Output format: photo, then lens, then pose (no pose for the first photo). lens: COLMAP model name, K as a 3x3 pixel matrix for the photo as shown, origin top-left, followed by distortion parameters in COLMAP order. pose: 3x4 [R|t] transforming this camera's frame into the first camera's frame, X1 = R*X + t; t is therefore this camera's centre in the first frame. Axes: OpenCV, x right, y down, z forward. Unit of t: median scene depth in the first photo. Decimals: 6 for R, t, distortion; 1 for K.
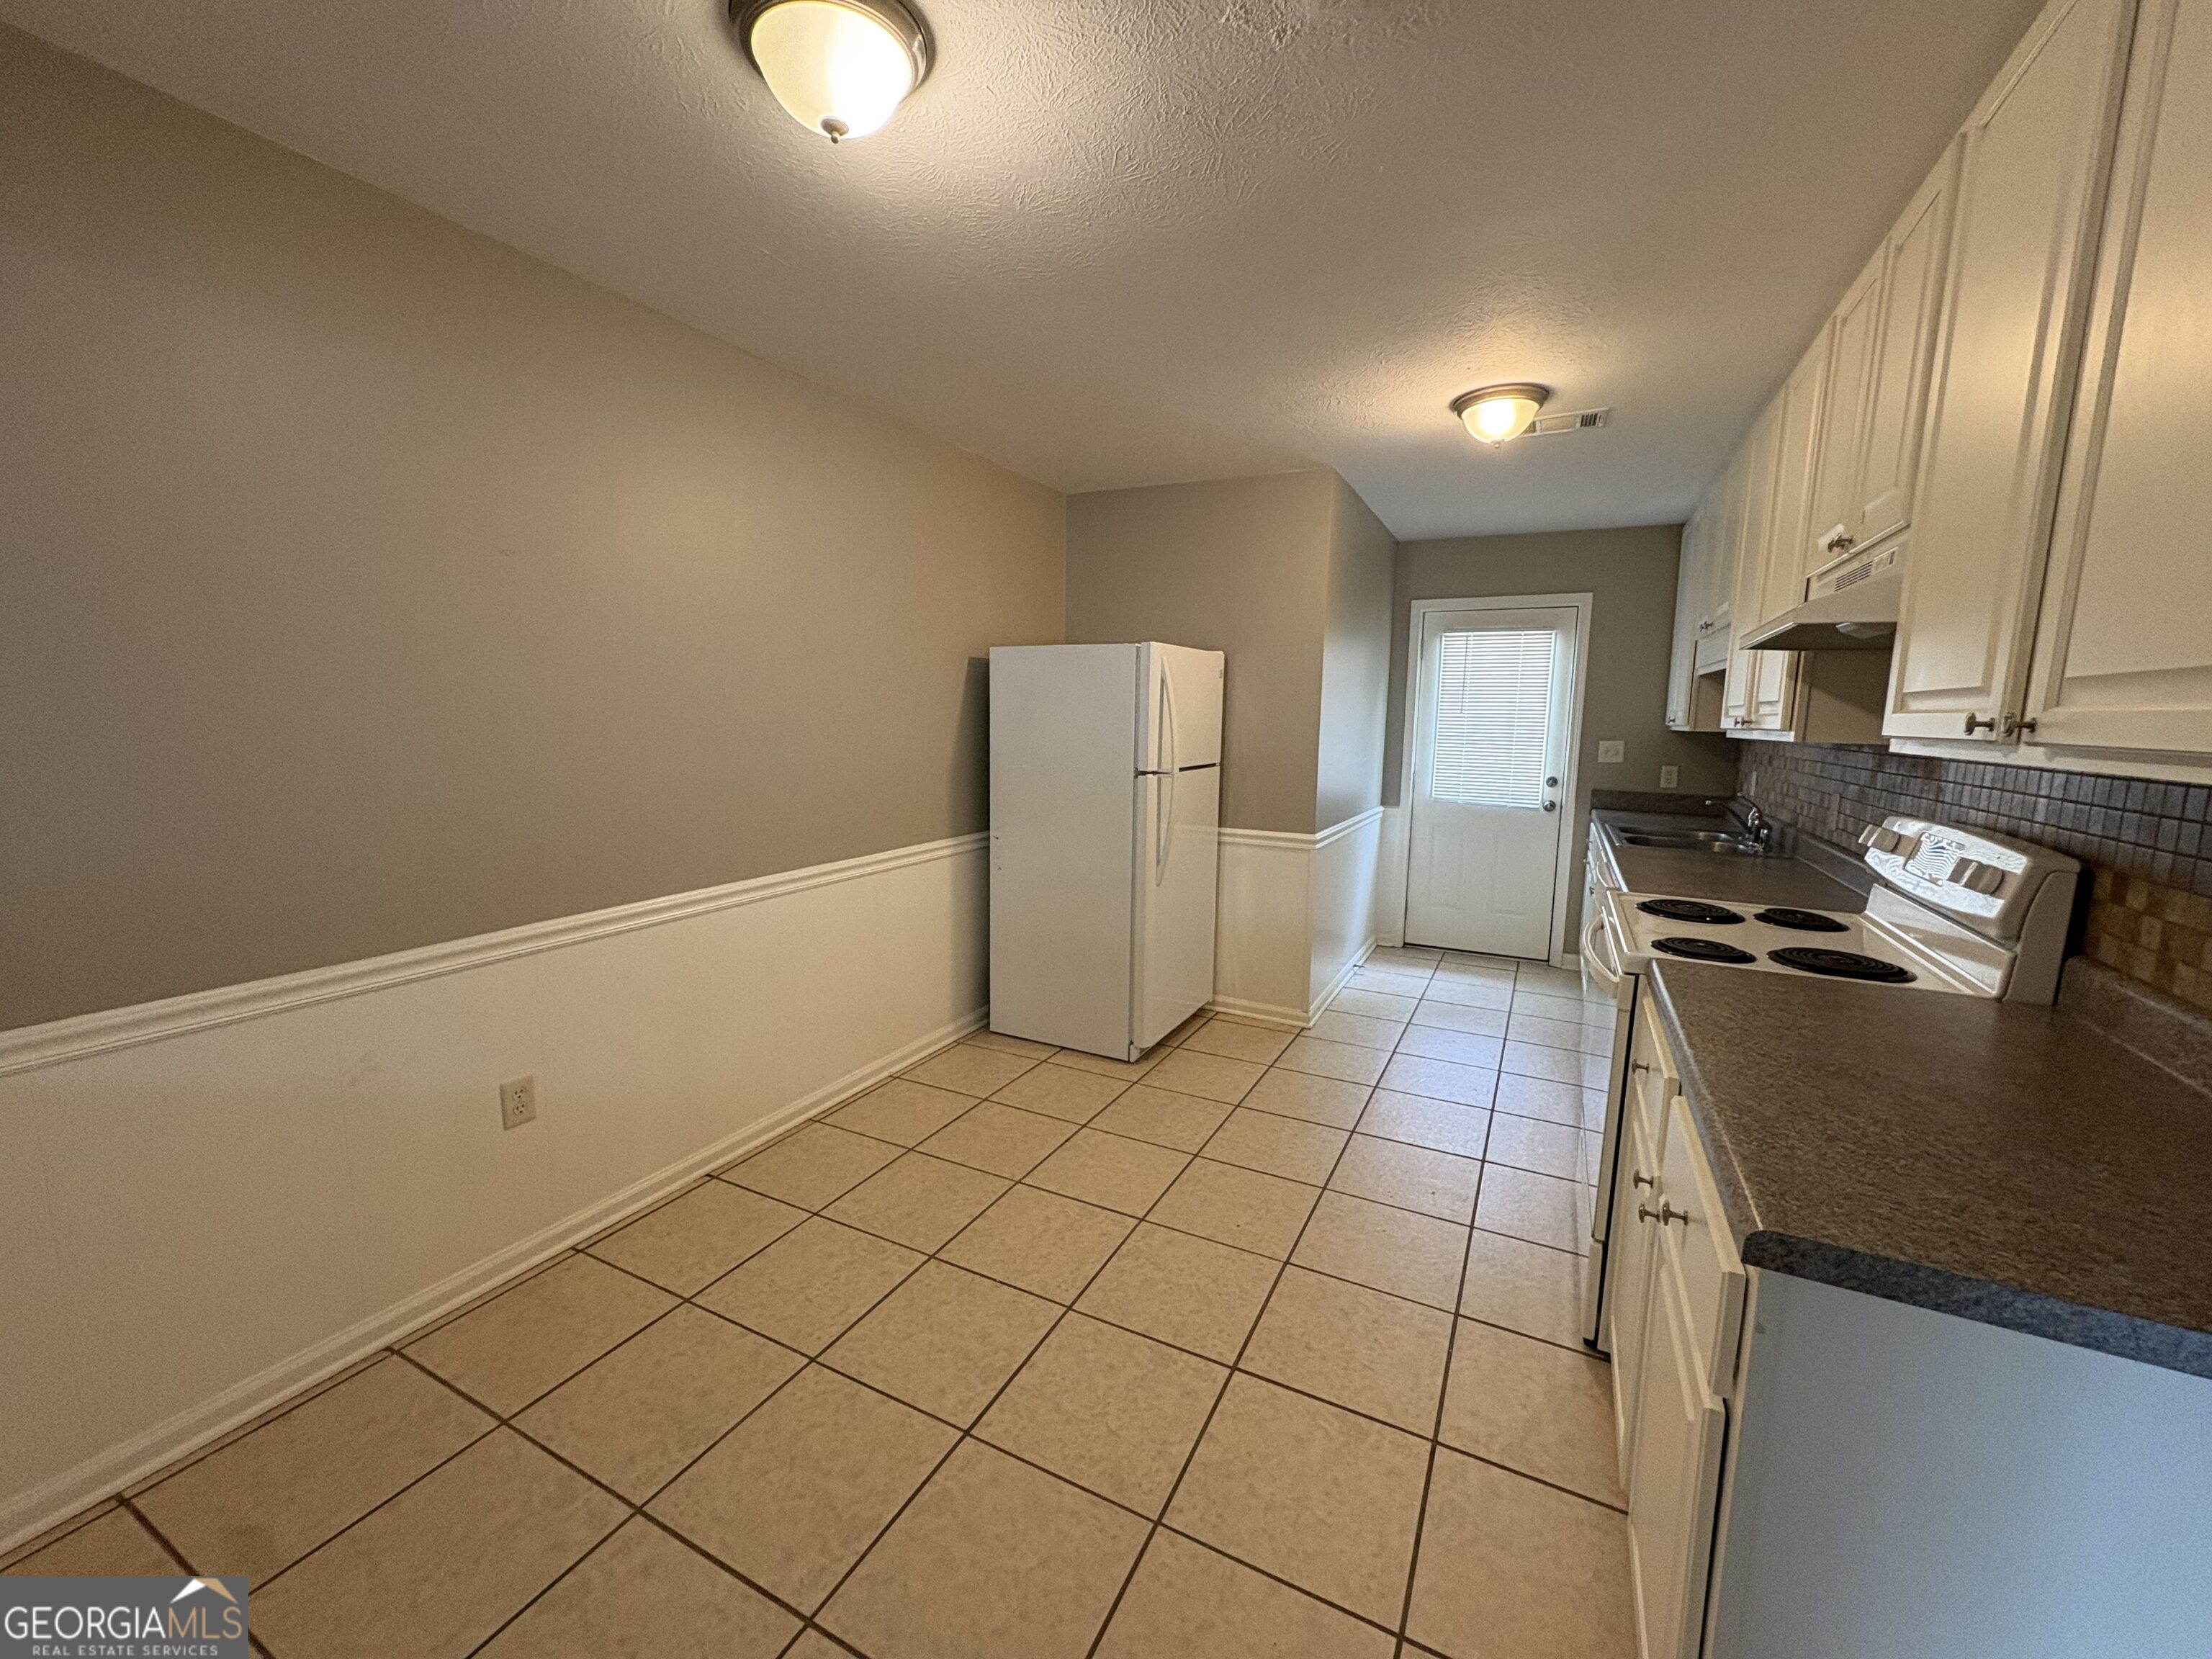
lens RADIAL K [[875.7, 0, 1107.4], [0, 875.7, 819.3], [0, 0, 1]] dist [0.018841, 0.000099]
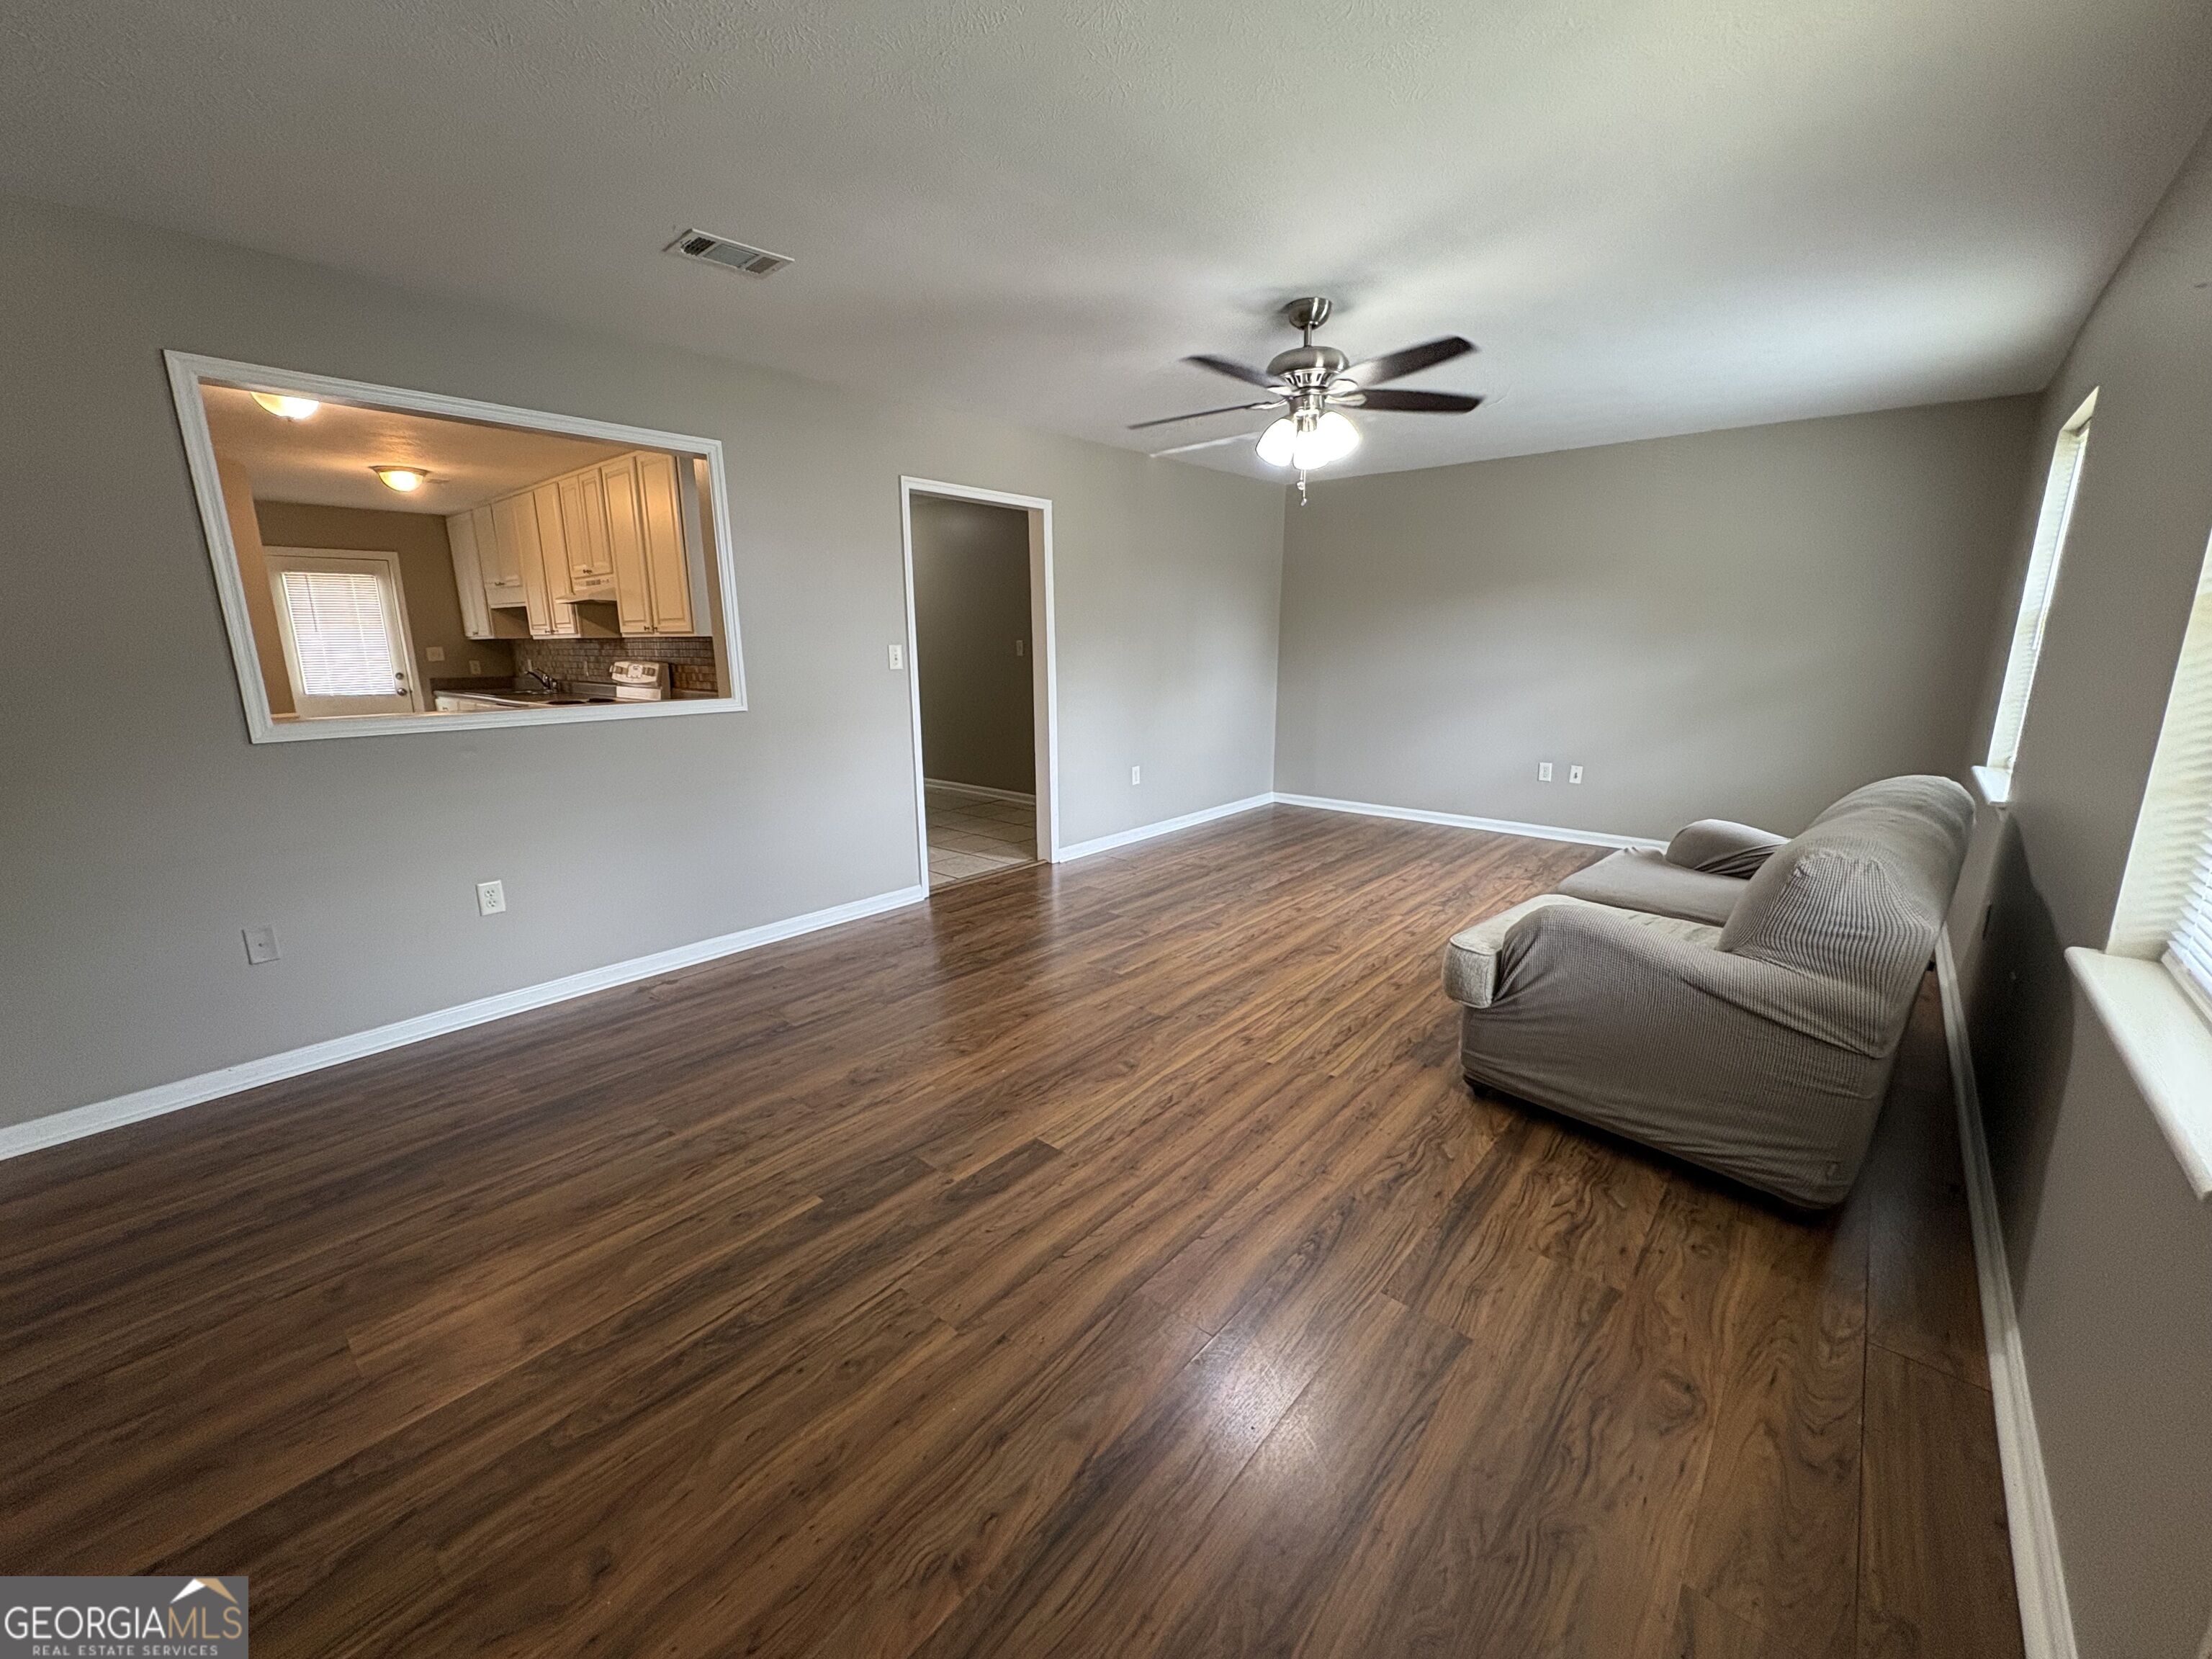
lens RADIAL K [[875.7, 0, 1107.4], [0, 875.7, 819.3], [0, 0, 1]] dist [0.018841, 0.000099]
pose [[0.239754, -0.220710, 0.945413, -0.834053], [0.138386, 0.971641, 0.191739, 0.086931], [-0.960920, 0.084861, 0.263497, -0.671126]]
